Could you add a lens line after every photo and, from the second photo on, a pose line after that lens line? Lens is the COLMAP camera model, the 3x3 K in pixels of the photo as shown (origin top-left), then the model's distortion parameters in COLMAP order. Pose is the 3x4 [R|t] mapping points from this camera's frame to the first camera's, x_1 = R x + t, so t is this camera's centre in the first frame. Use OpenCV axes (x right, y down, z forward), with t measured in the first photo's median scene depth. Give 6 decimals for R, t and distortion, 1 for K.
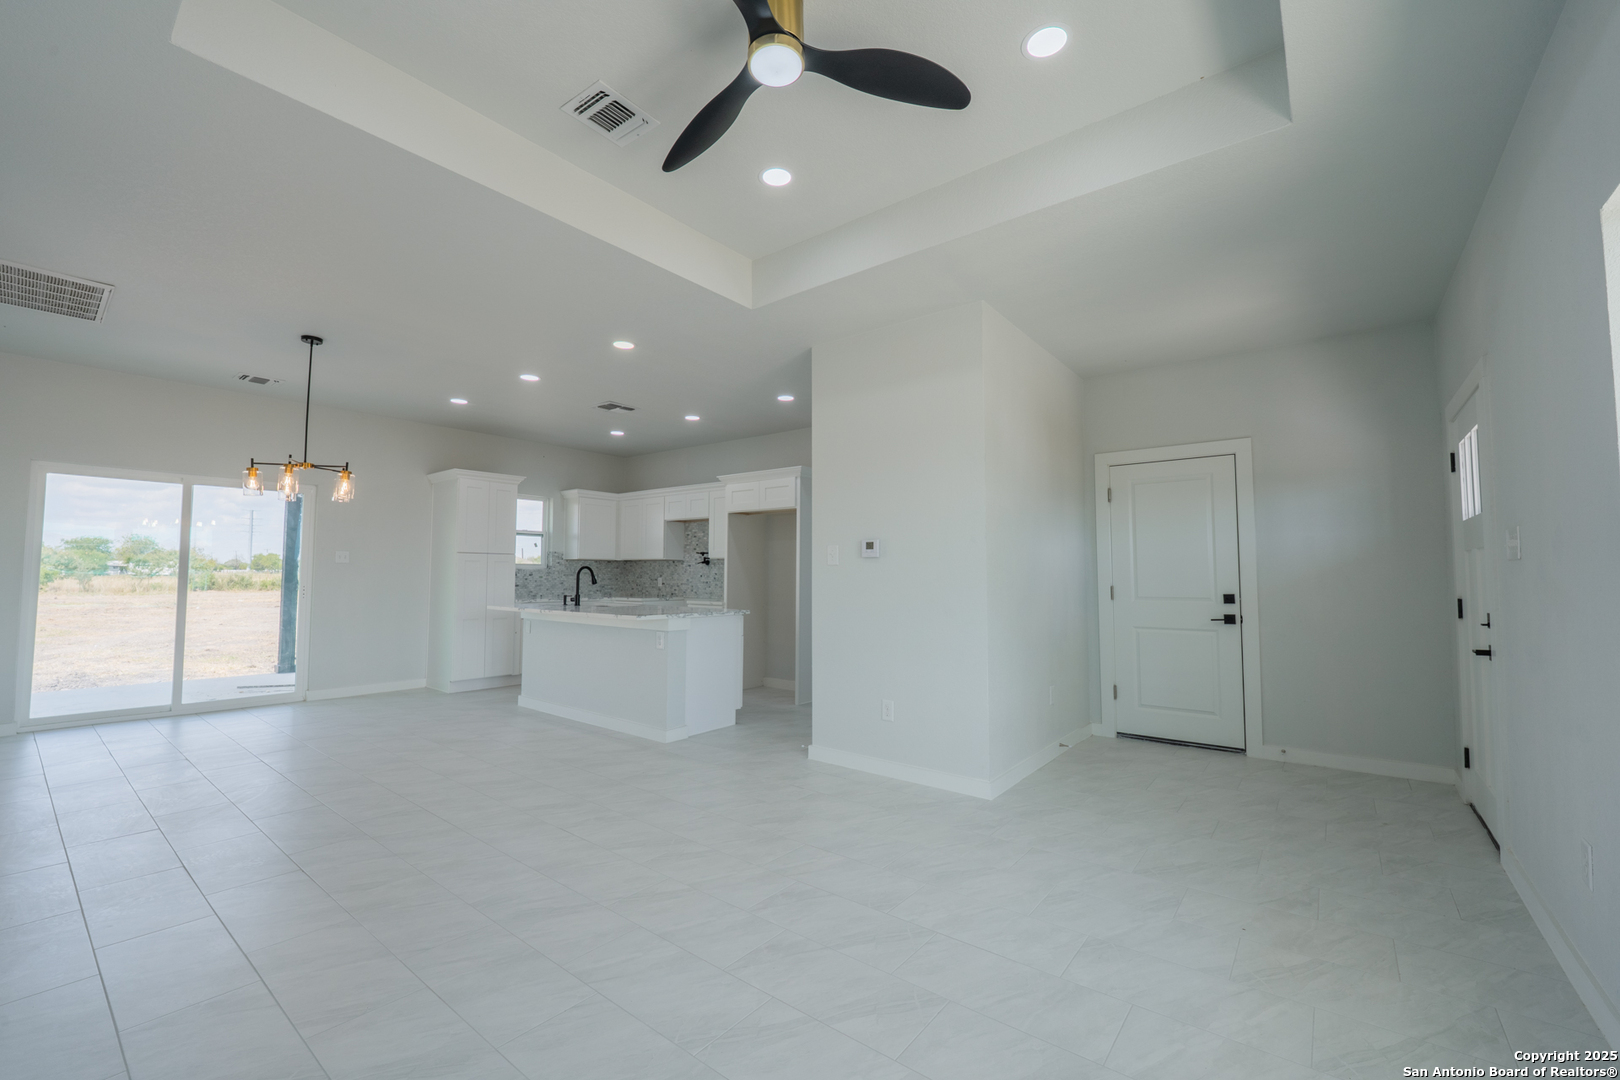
lens RADIAL K [[658.7, 0, 798.1], [0, 658.7, 540.6], [0, 0, 1]] dist [0.002588, -0.000117]
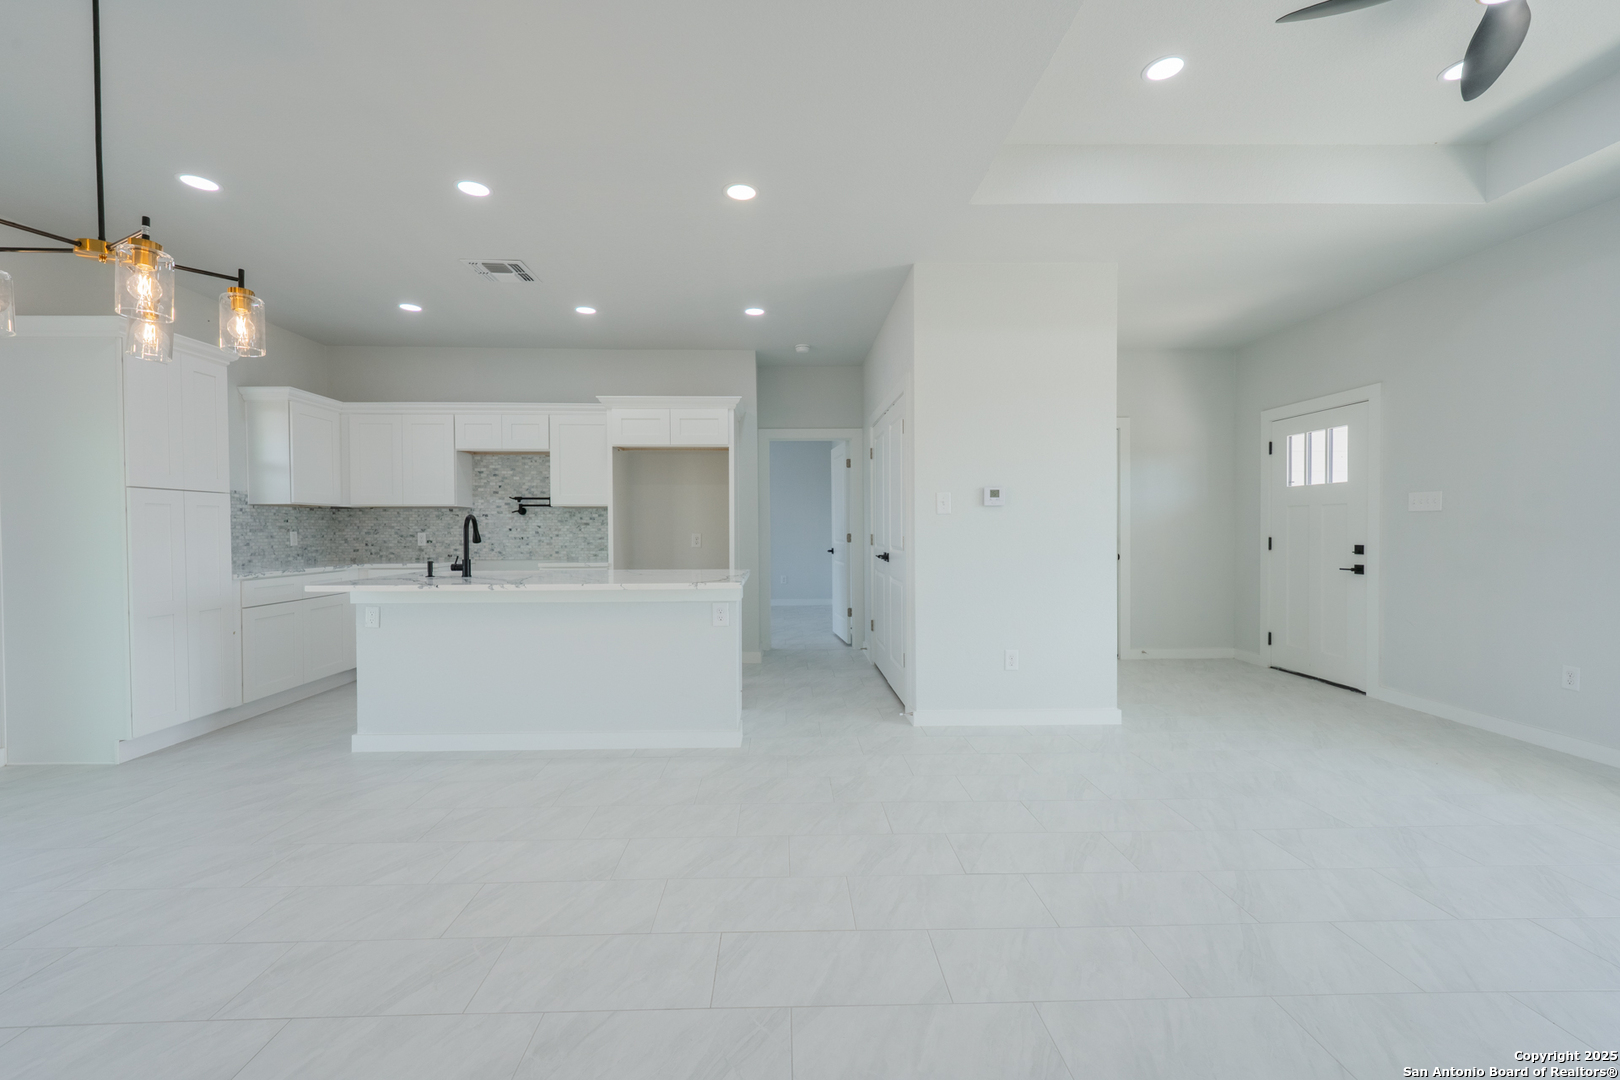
lens RADIAL K [[667.2, 0, 799.3], [0, 667.2, 538.0], [0, 0, 1]] dist [0.010832, -0.000363]
pose [[0.761334, -0.017583, 0.648121, -0.389194], [-0.025464, 0.998050, 0.056989, 0.012767], [-0.647860, -0.059891, 0.759402, 0.232928]]
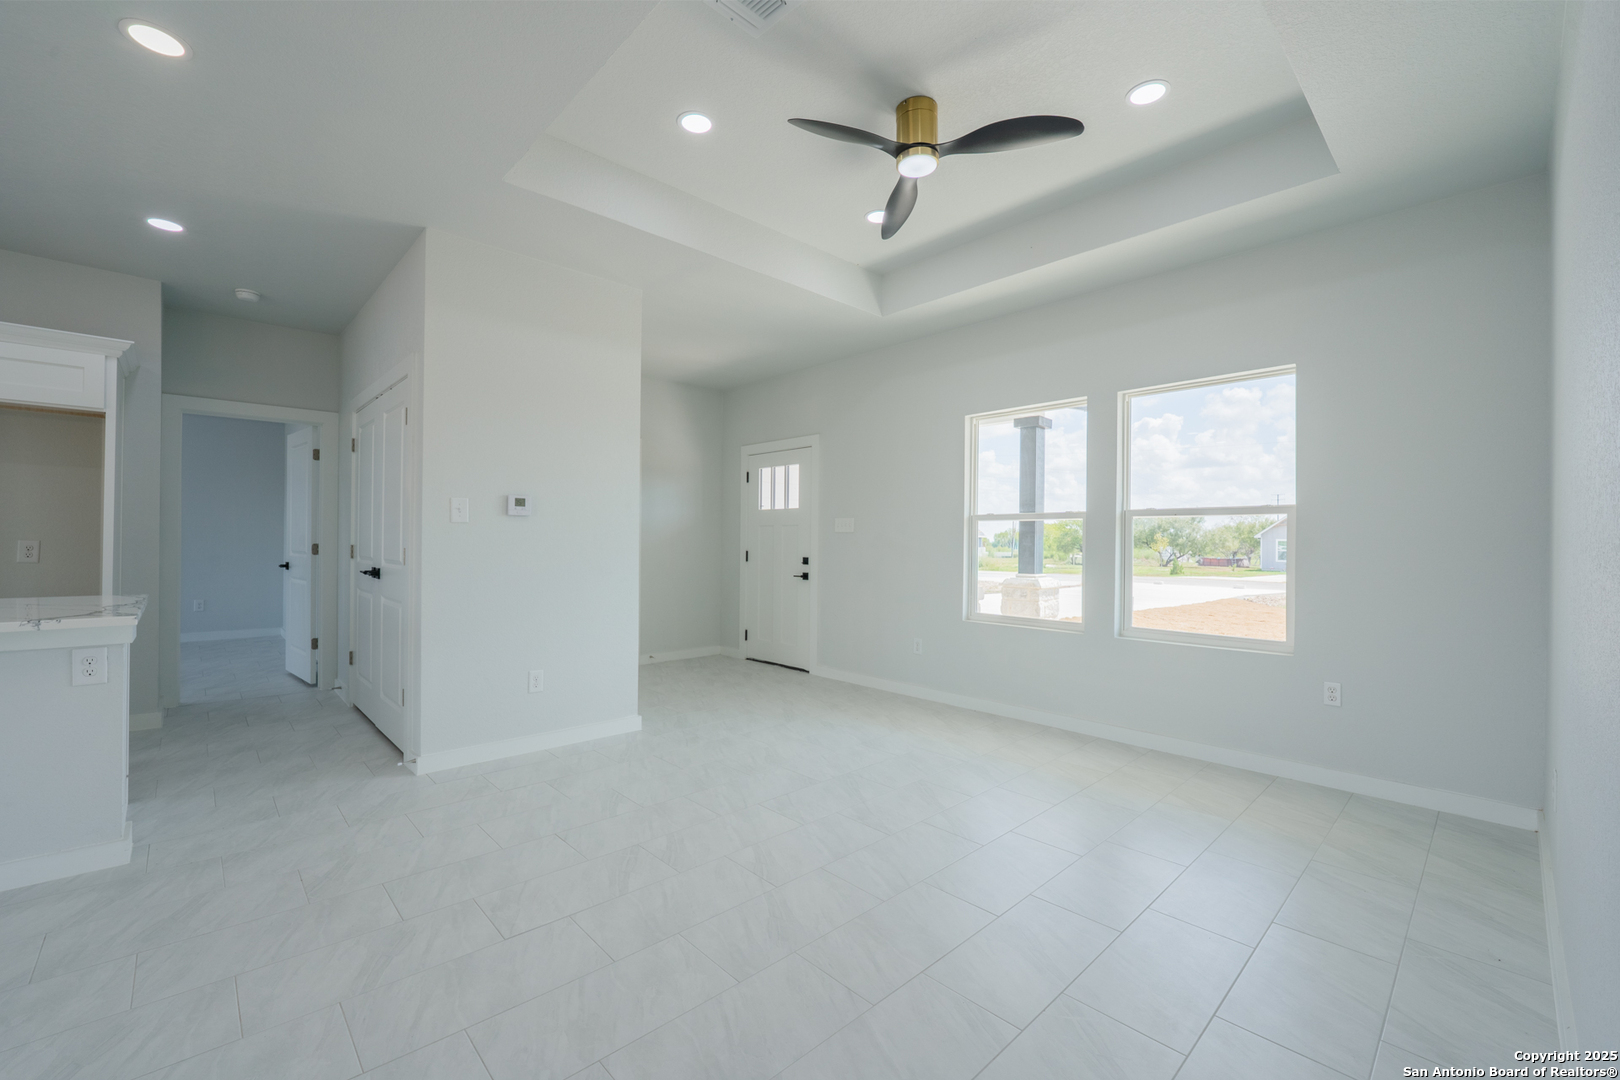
lens RADIAL K [[664.5, 0, 801.4], [0, 664.5, 539.0], [0, 0, 1]] dist [-0.009344, -0.001276]
pose [[0.140567, 0.001433, 0.990070, -0.378328], [-0.062273, 0.998032, 0.007397, 0.014165], [-0.988111, -0.062695, 0.140380, 0.263155]]
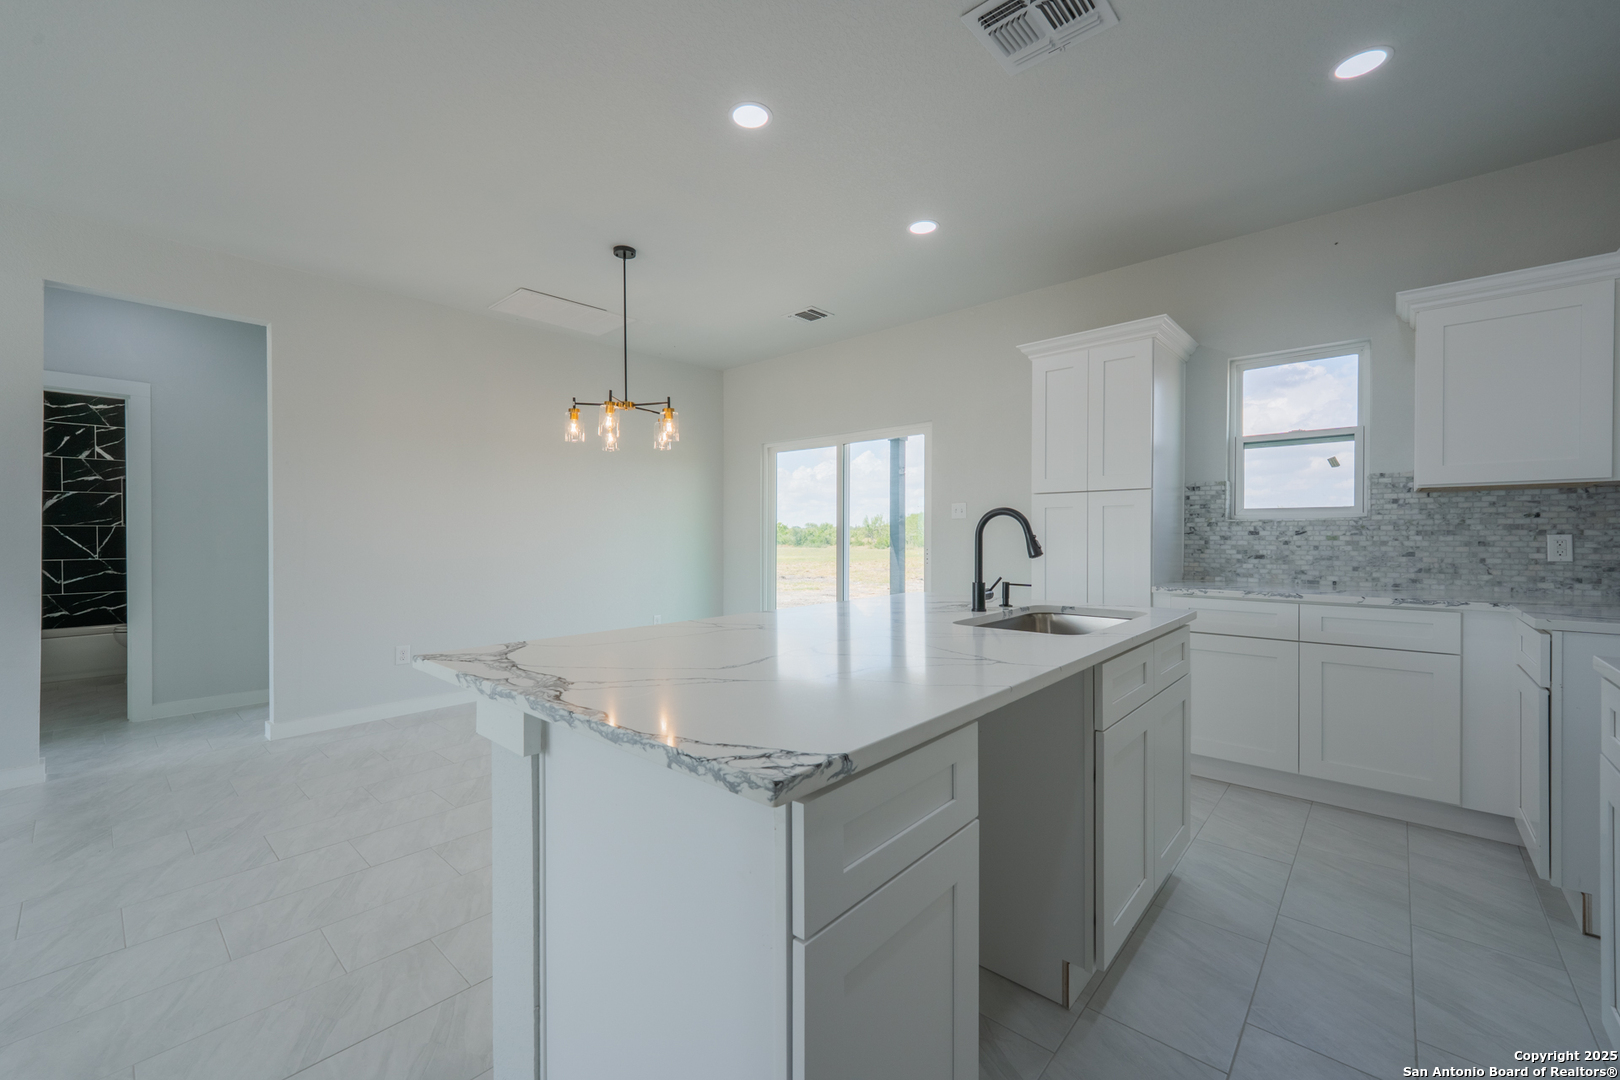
lens RADIAL K [[650.5, 0, 801.7], [0, 650.5, 540.2], [0, 0, 1]] dist [0.006198, -0.000847]
pose [[-0.060226, 0.003656, -0.998178, 0.040064], [0.053963, 0.998543, 0.000402, 0.039410], [0.996725, -0.053841, -0.060336, 0.705775]]
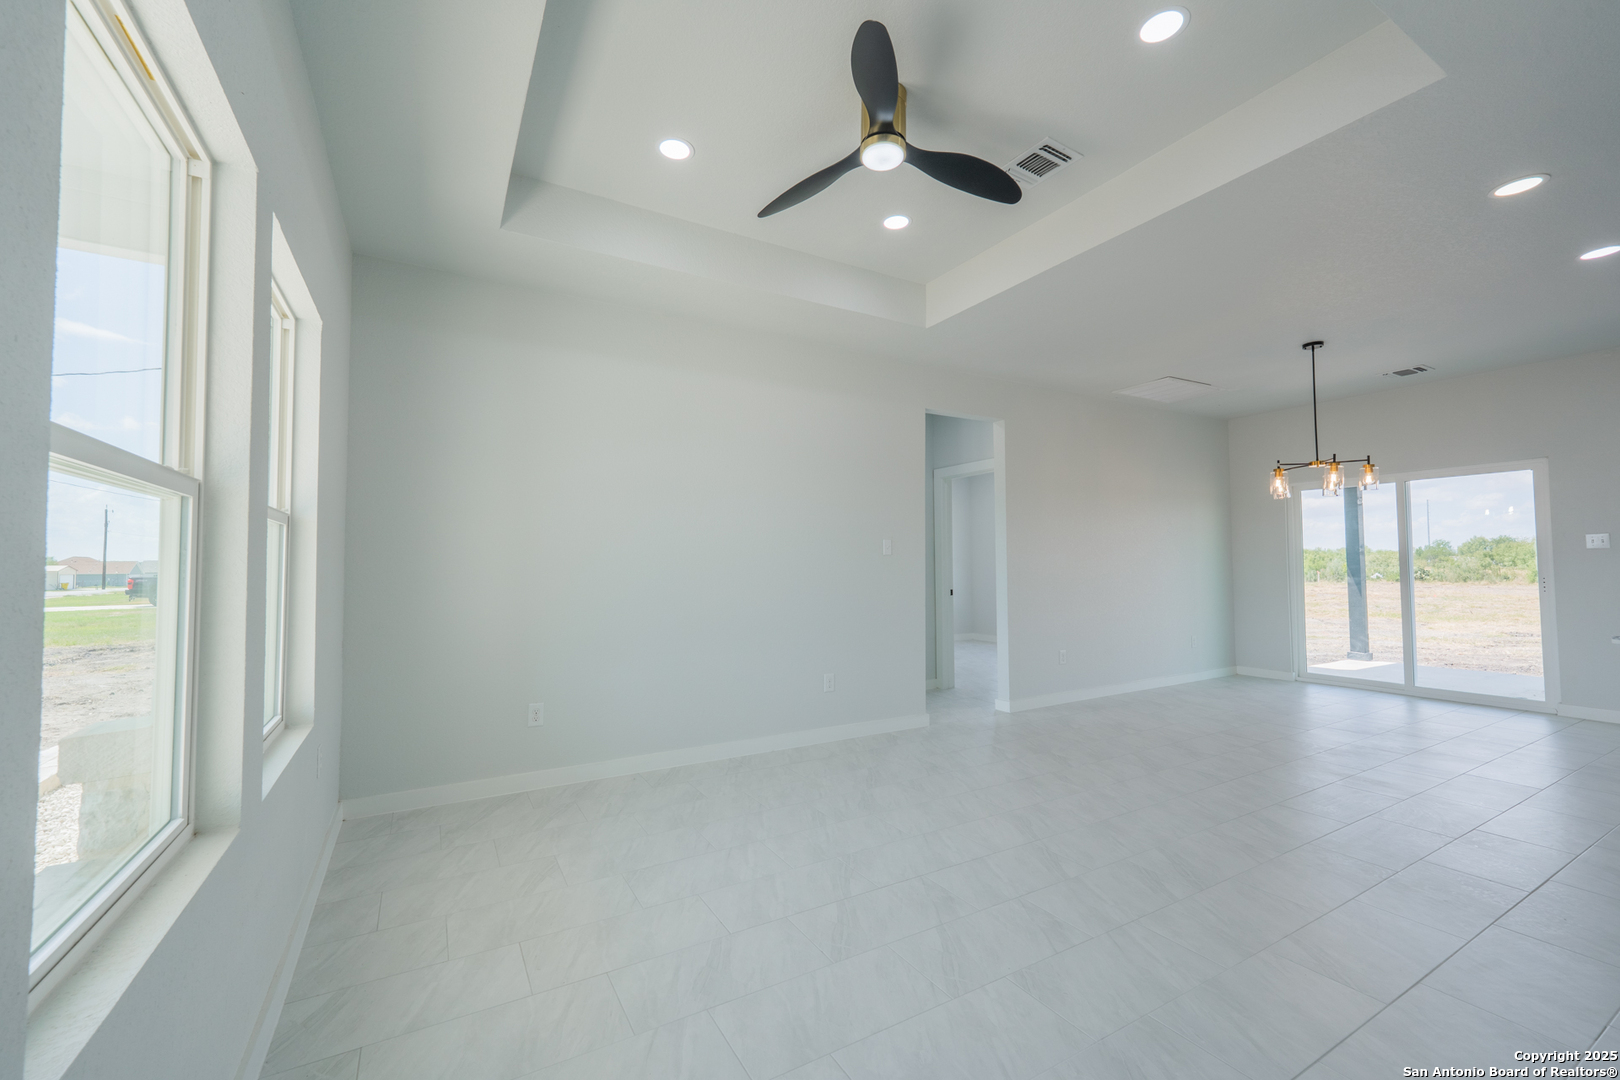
lens RADIAL K [[650.5, 0, 801.7], [0, 650.5, 540.2], [0, 0, 1]] dist [0.006198, -0.000847]
pose [[-0.367463, -0.043014, -0.929043, 0.300895], [0.054432, 0.996223, -0.067654, 0.020505], [0.928444, -0.075430, -0.363734, 0.334906]]
